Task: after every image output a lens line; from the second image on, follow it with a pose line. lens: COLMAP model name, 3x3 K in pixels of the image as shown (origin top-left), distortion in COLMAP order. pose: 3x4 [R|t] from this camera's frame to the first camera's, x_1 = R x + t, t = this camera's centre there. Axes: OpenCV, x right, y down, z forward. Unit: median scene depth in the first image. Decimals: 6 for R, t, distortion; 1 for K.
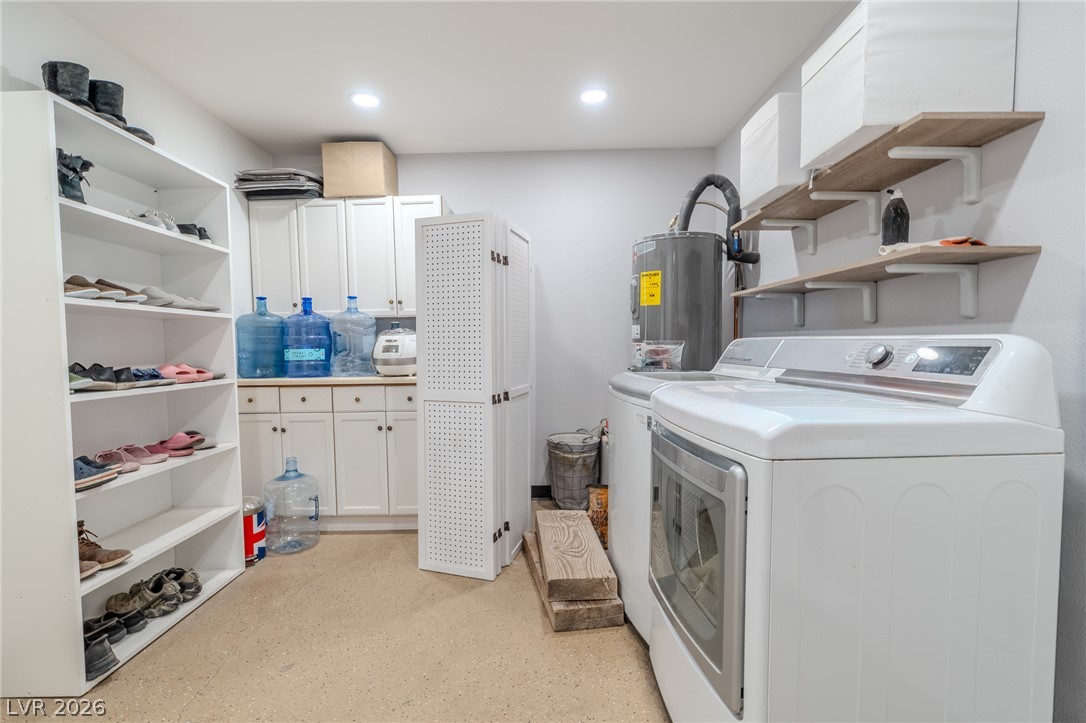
lens RADIAL K [[492.3, 0, 536.5], [0, 492.3, 367.0], [0, 0, 1]] dist [-0.005747, 0.002687]
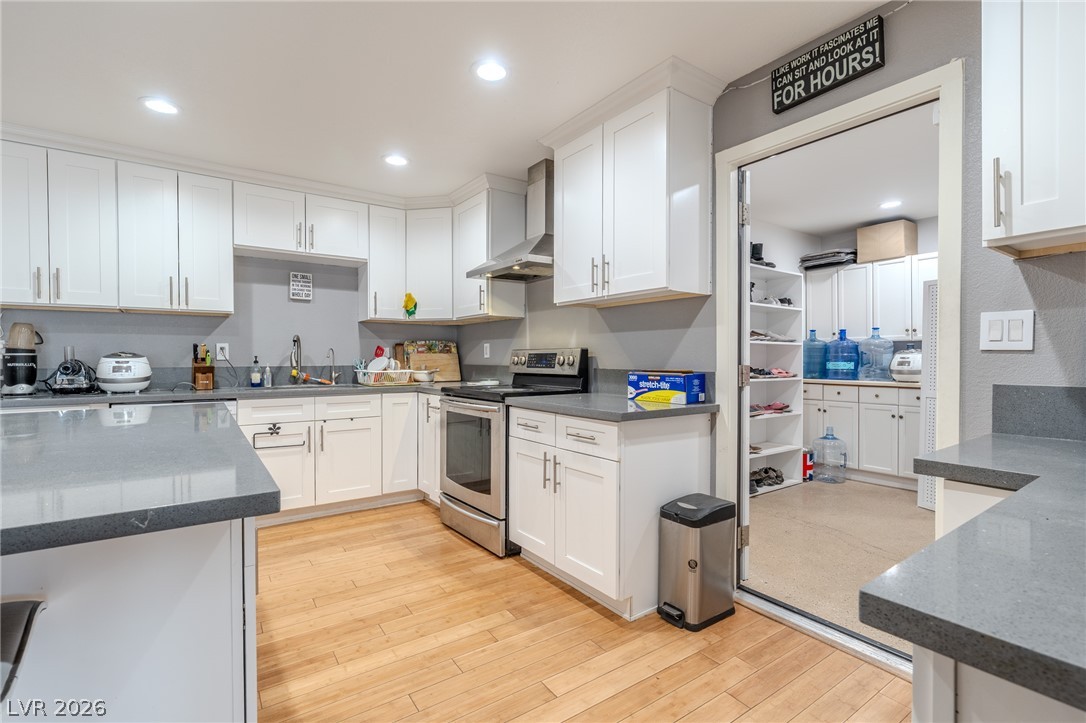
lens RADIAL K [[492.3, 0, 532.7], [0, 492.3, 359.9], [0, 0, 1]] dist [-0.005747, 0.002687]
pose [[0.570697, 0.020089, -0.820915, 0.275494], [-0.047709, 0.998823, -0.008725, 0.018676], [0.819773, 0.044144, 0.570984, -0.750377]]
